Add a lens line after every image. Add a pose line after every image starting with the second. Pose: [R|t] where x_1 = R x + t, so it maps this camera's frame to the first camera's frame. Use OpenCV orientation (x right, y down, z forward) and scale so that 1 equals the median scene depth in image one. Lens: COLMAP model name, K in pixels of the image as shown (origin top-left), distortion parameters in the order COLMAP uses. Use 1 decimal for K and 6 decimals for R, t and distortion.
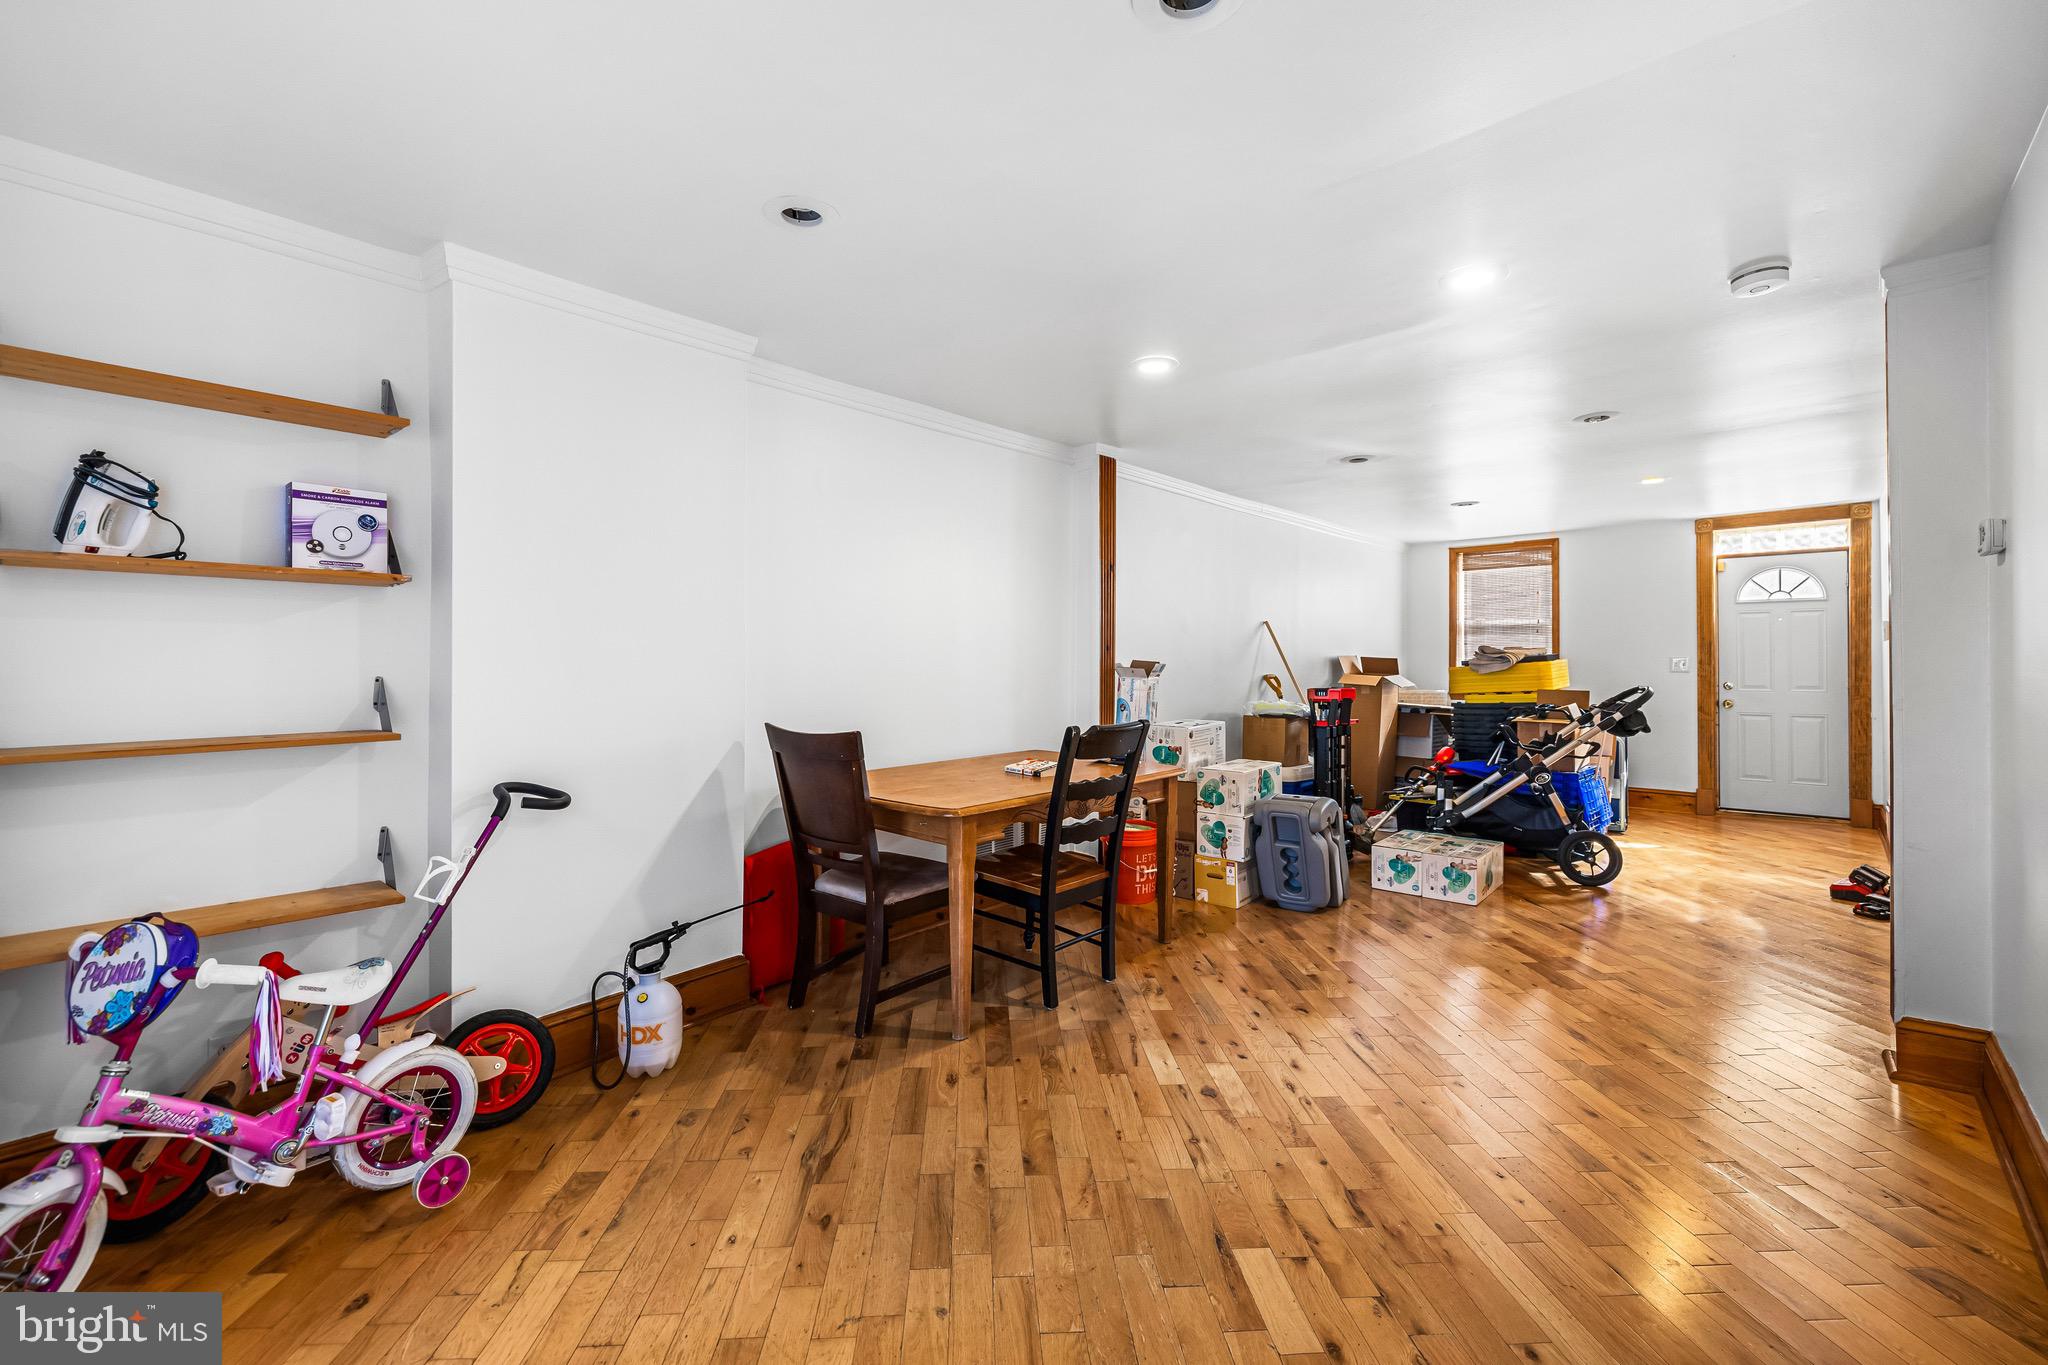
lens RADIAL K [[858.1, 0, 1025.9], [0, 858.1, 662.4], [0, 0, 1]] dist [0.004587, 0.001040]
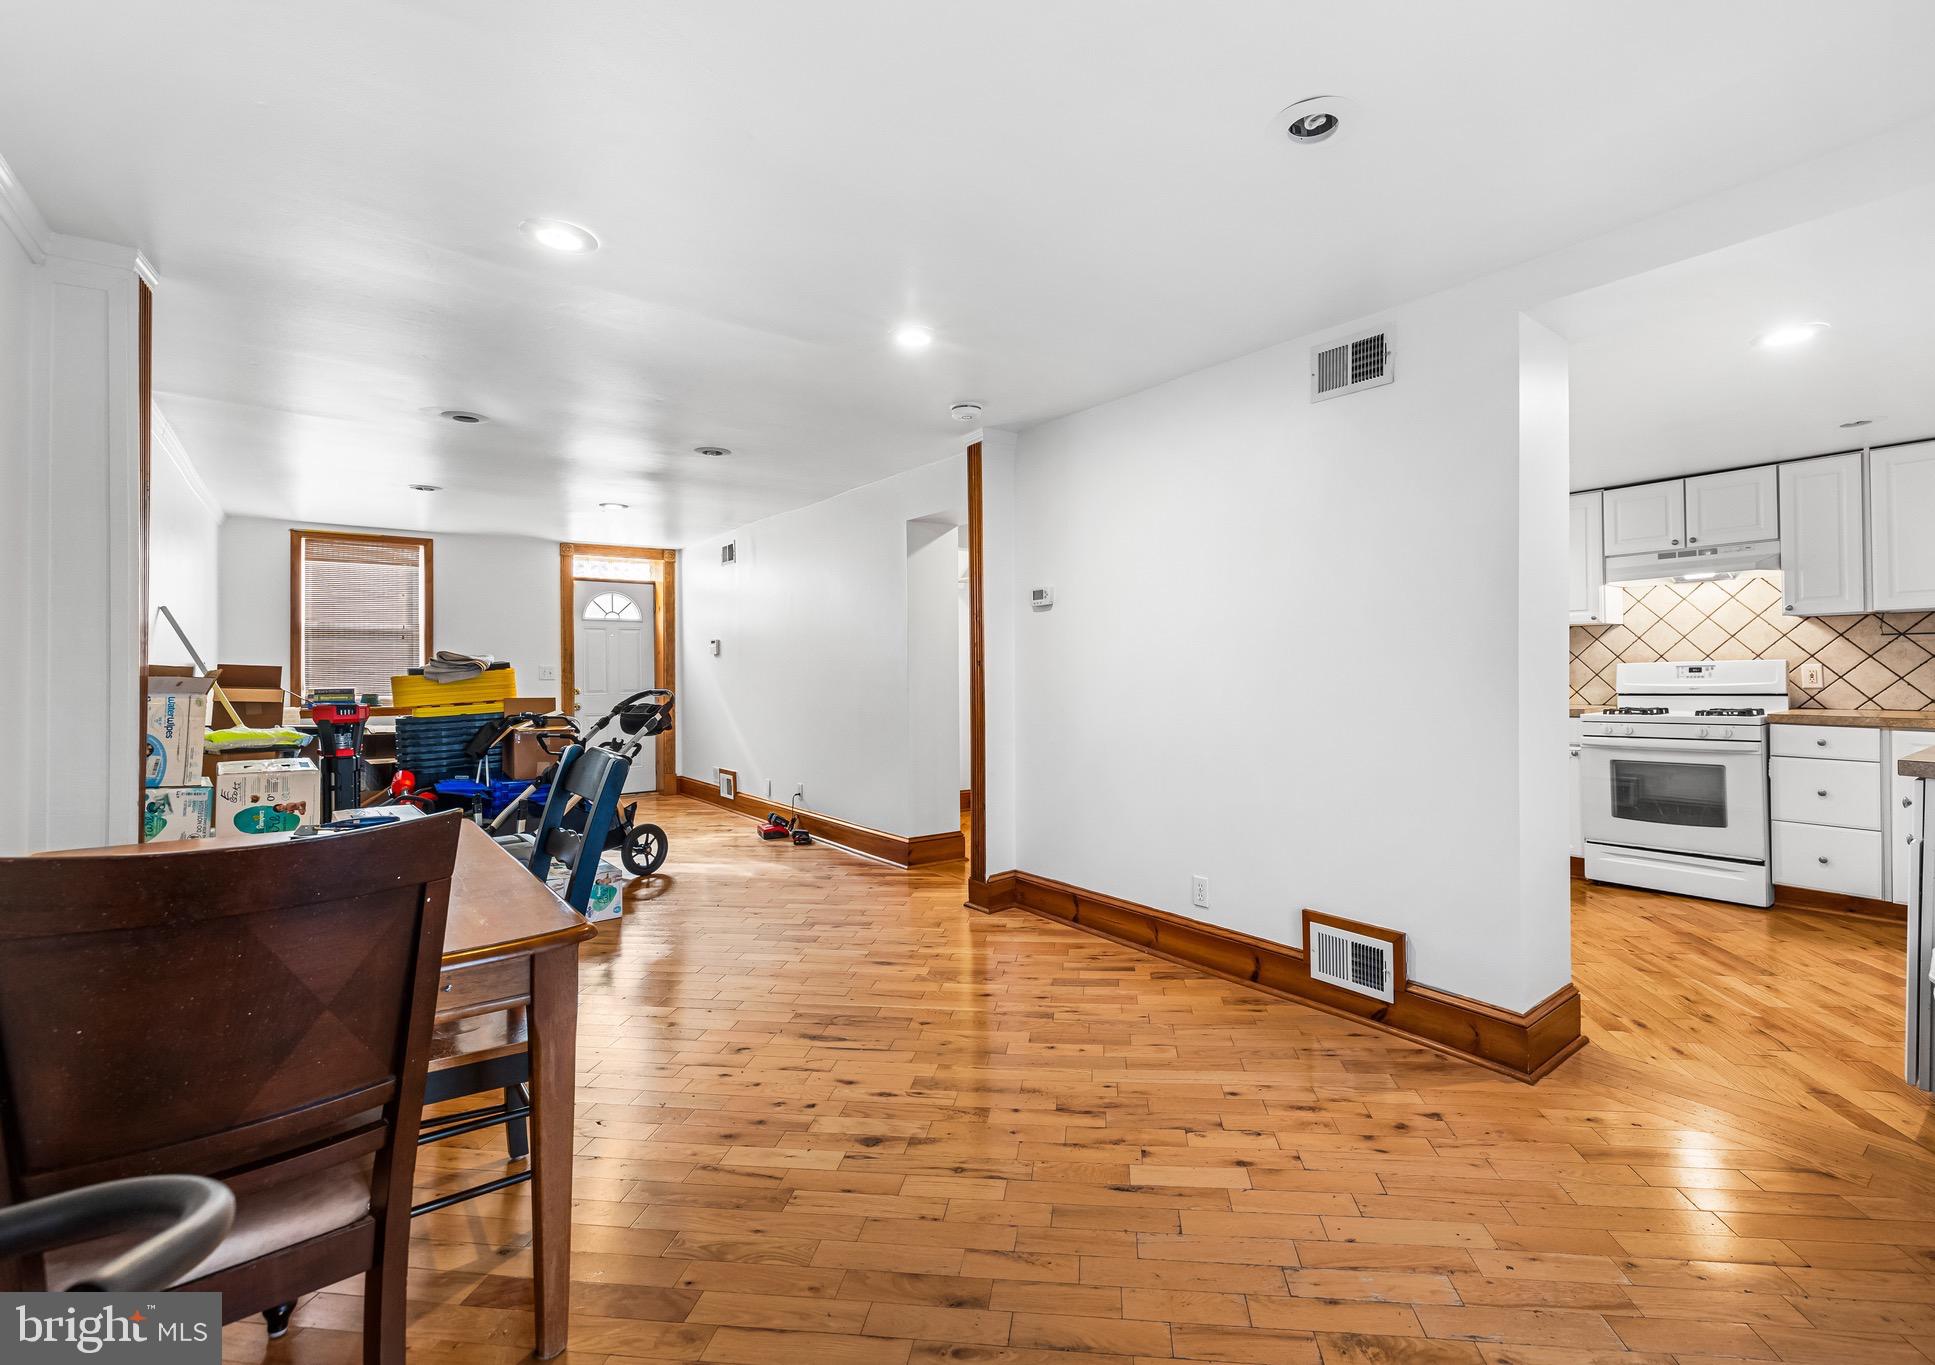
lens RADIAL K [[885.8, 0, 970.2], [0, 885.8, 675.4], [0, 0, 1]] dist [0.017083, 0.000115]
pose [[0.157588, -0.004857, 0.987493, -0.279931], [0.006947, 0.999969, 0.003809, 0.005207], [-0.987481, 0.006260, 0.157616, 0.307044]]
